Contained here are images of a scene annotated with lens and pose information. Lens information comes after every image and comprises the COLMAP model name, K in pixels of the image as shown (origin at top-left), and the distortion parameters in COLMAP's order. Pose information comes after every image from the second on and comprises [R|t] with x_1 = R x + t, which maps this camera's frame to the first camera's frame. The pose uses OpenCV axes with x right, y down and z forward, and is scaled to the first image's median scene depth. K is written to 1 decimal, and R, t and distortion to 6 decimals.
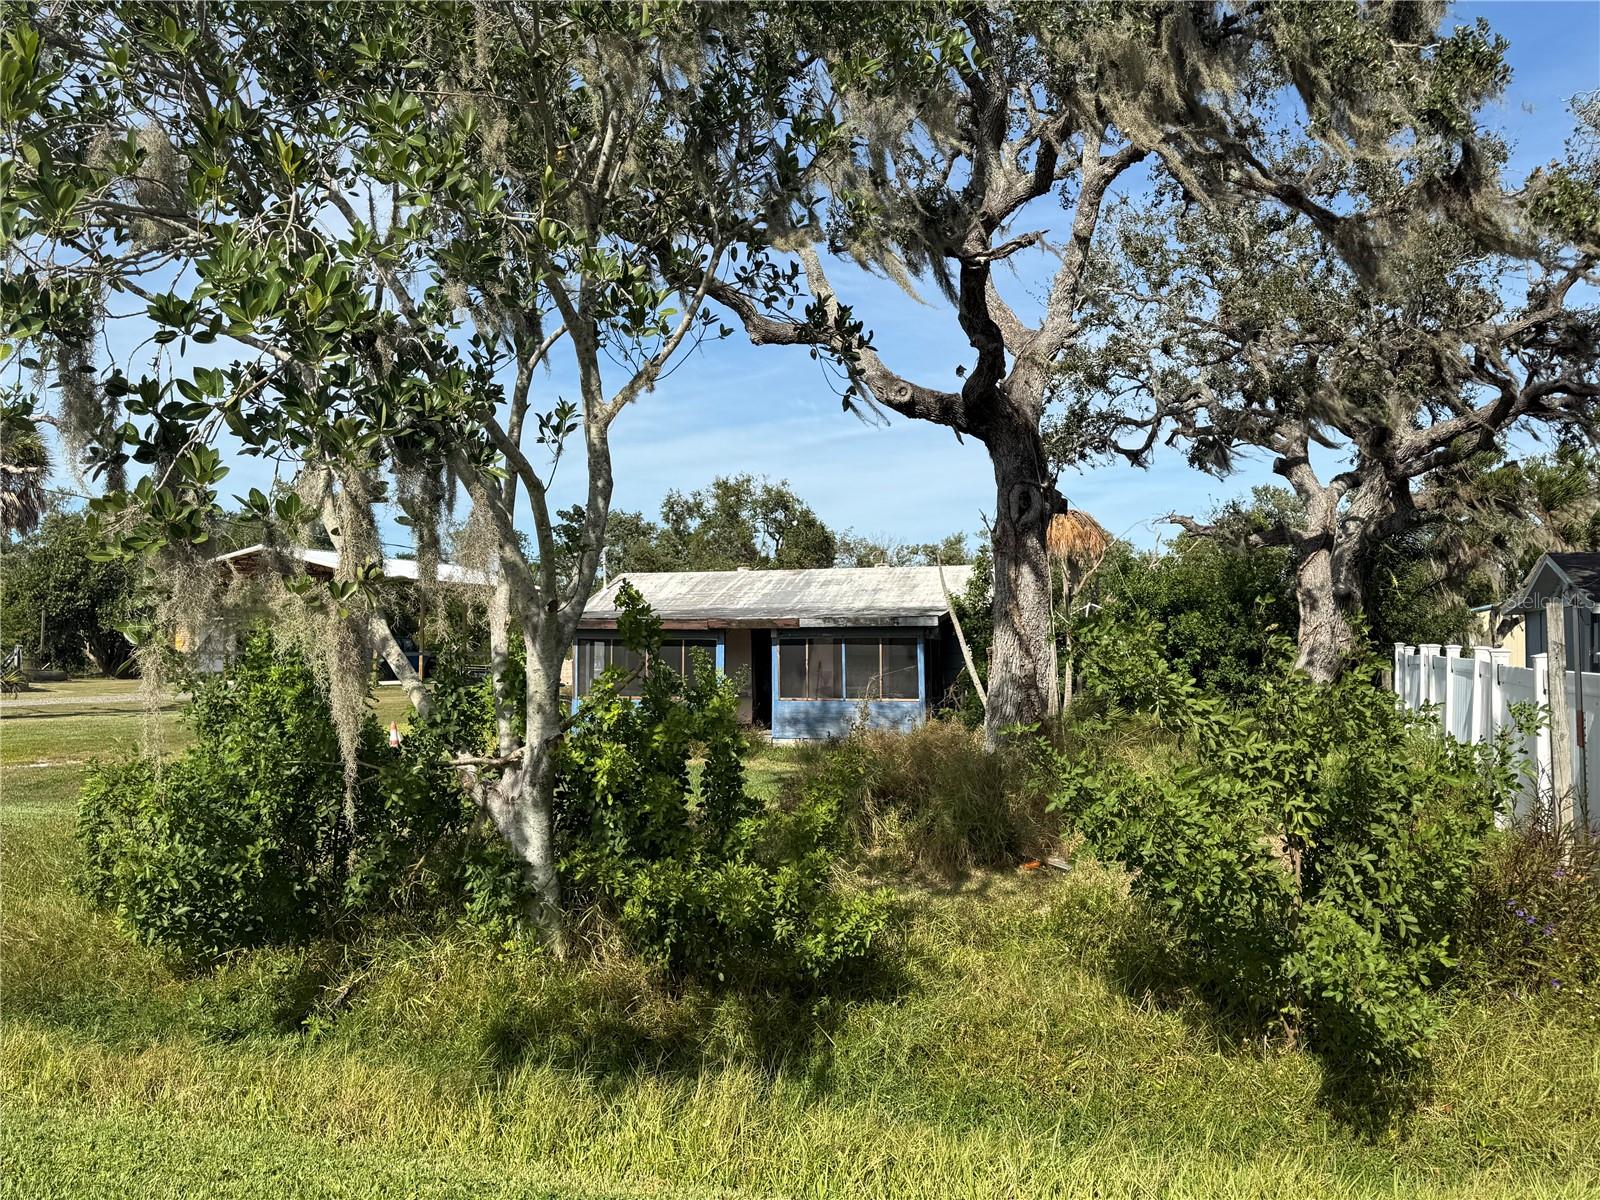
lens RADIAL K [[1372.4, 0, 823.4], [0, 1372.4, 624.1], [0, 0, 1]] dist [0.082201, 0.001166]
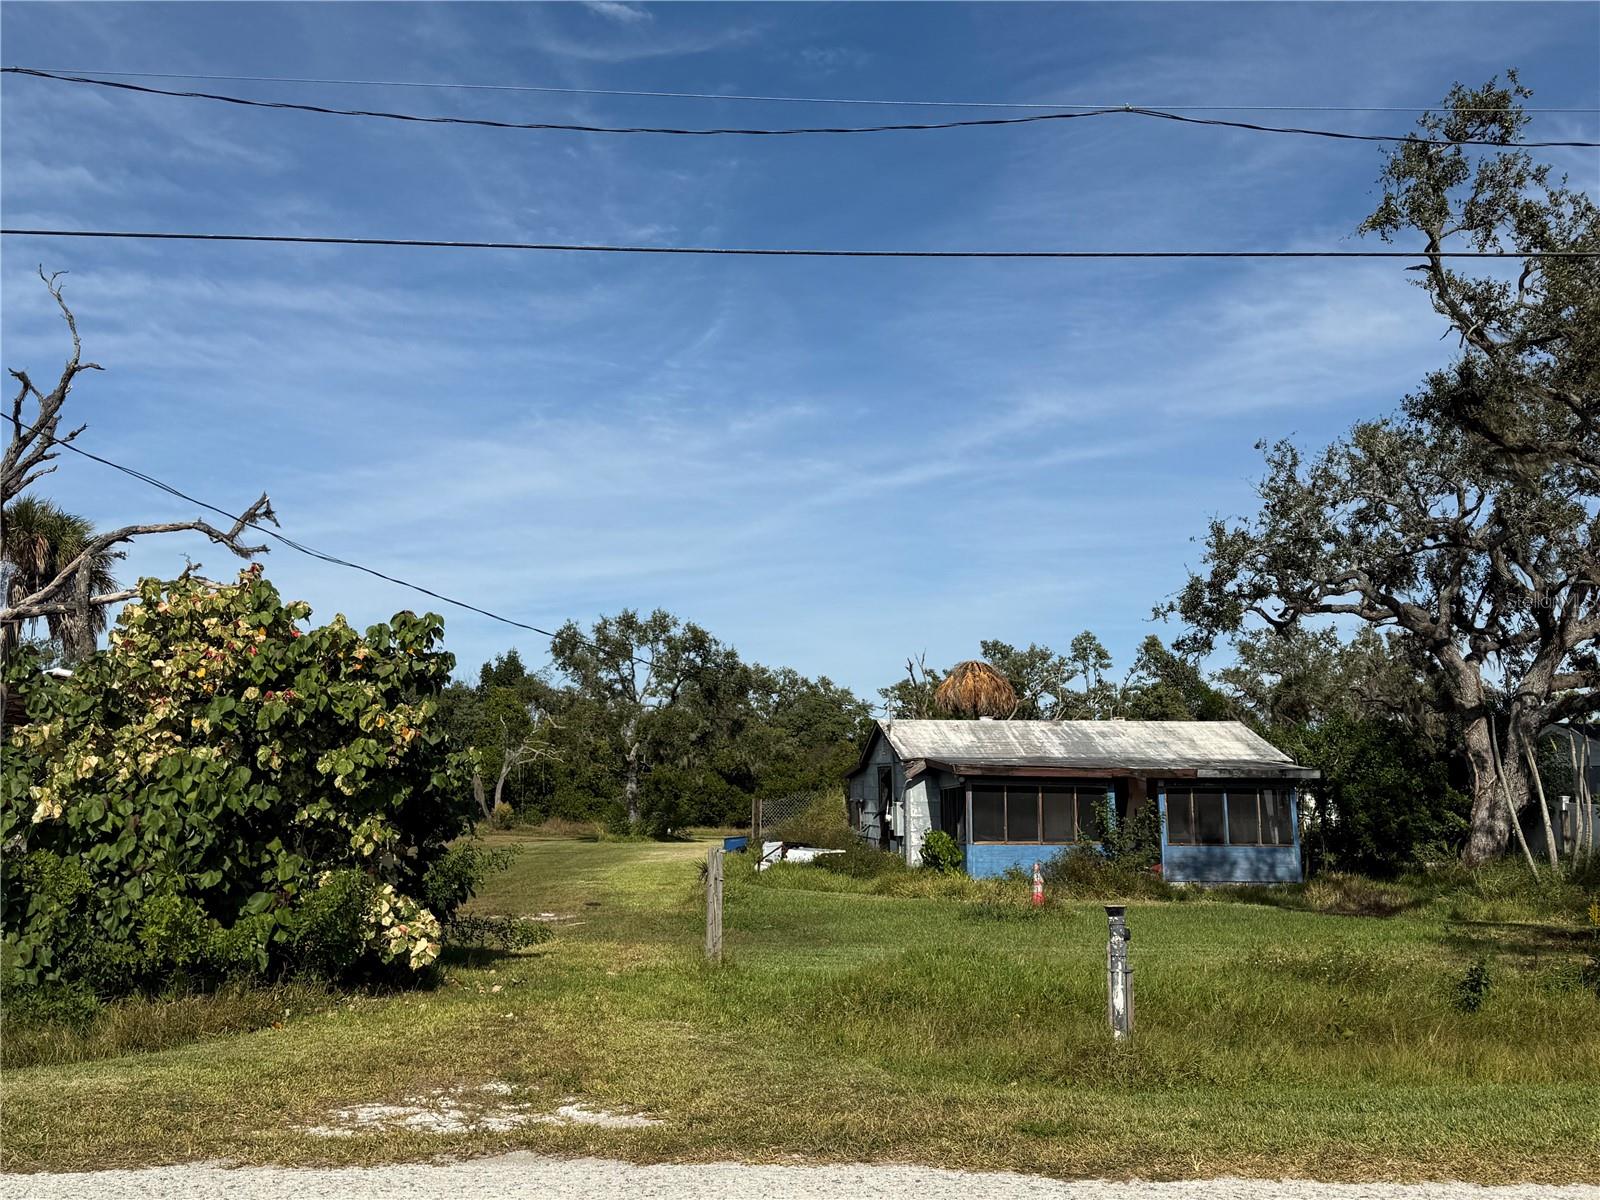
lens RADIAL K [[1529.3, 0, 800.0], [0, 1529.3, 600.0], [0, 0, 1]] dist [0.174969, -0.384315]
pose [[0.932131, 0.052687, 0.358268, -1.380966], [-0.012139, 0.993349, -0.114499, 0.012526], [-0.361918, 0.102379, 0.926571, -0.072071]]
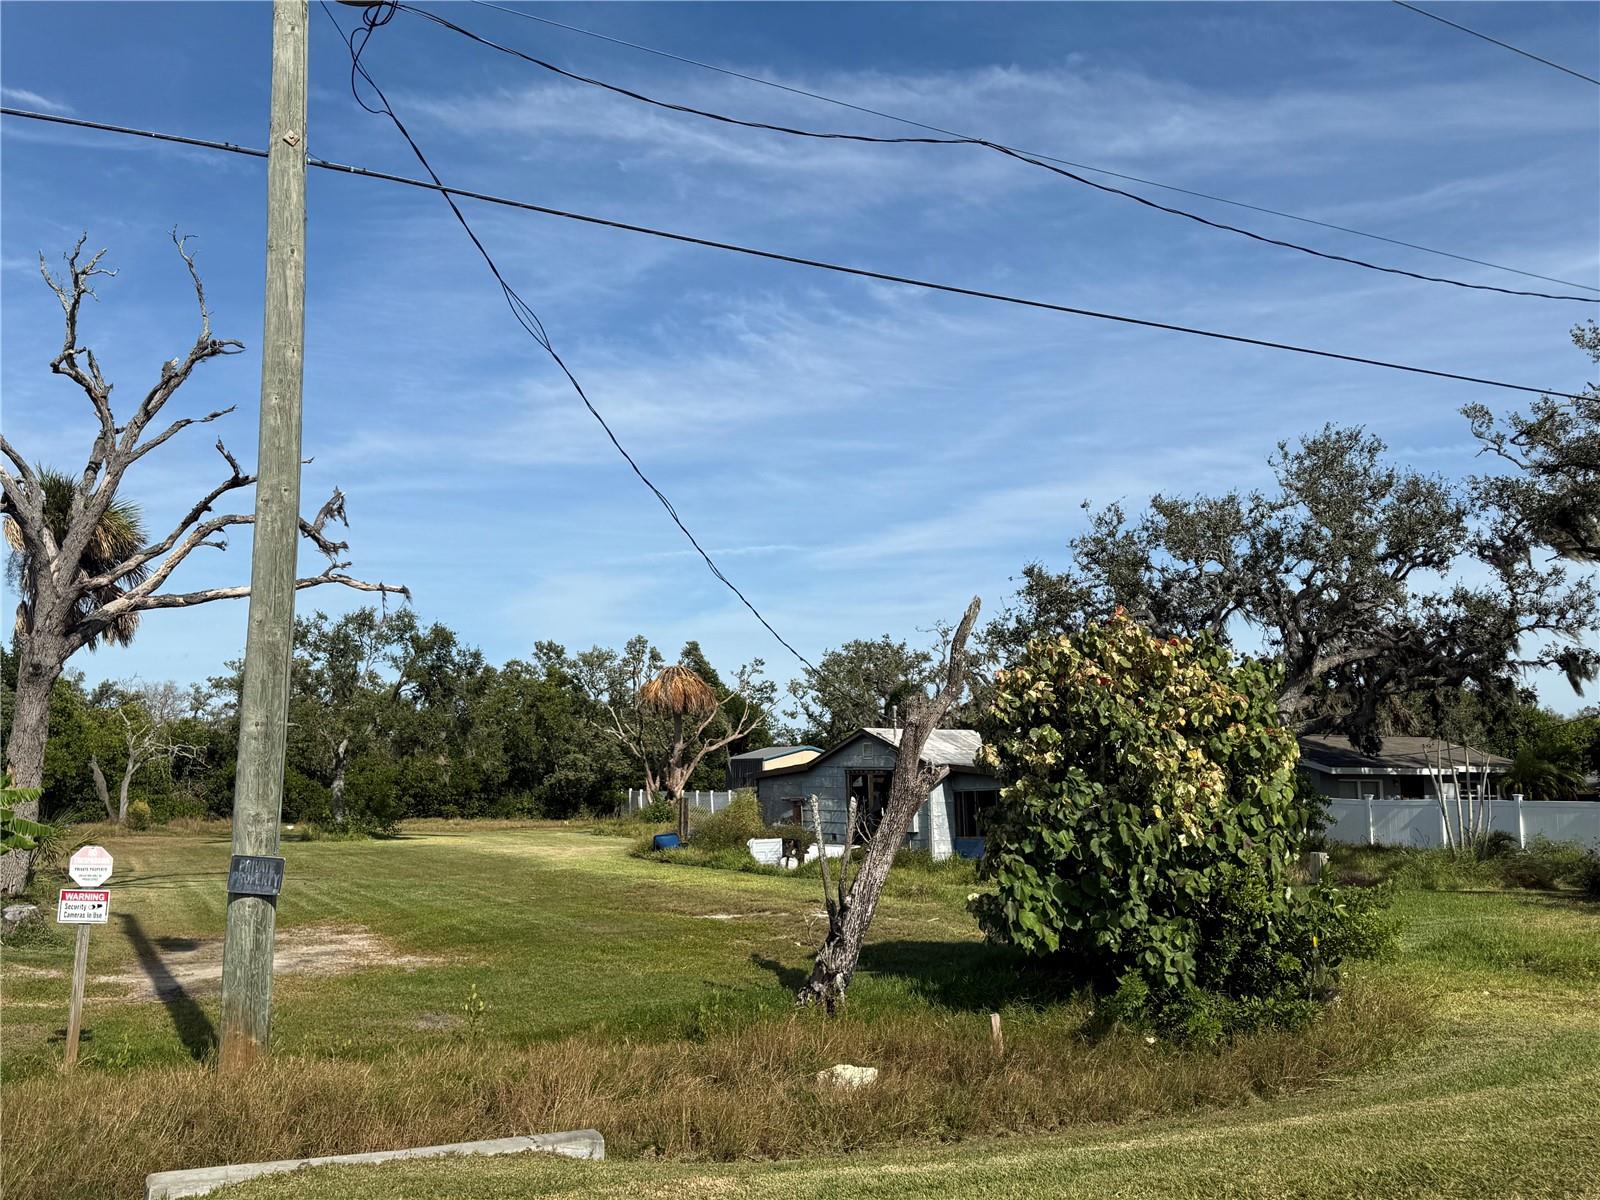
lens RADIAL K [[1487.4, 0, 713.7], [0, 1487.4, 570.2], [0, 0, 1]] dist [0.107102, -0.001142]
pose [[0.707271, 0.103222, 0.699366, -2.536635], [-0.012762, 0.990986, -0.133357, -0.000662], [-0.706827, 0.085395, 0.702213, 0.468045]]
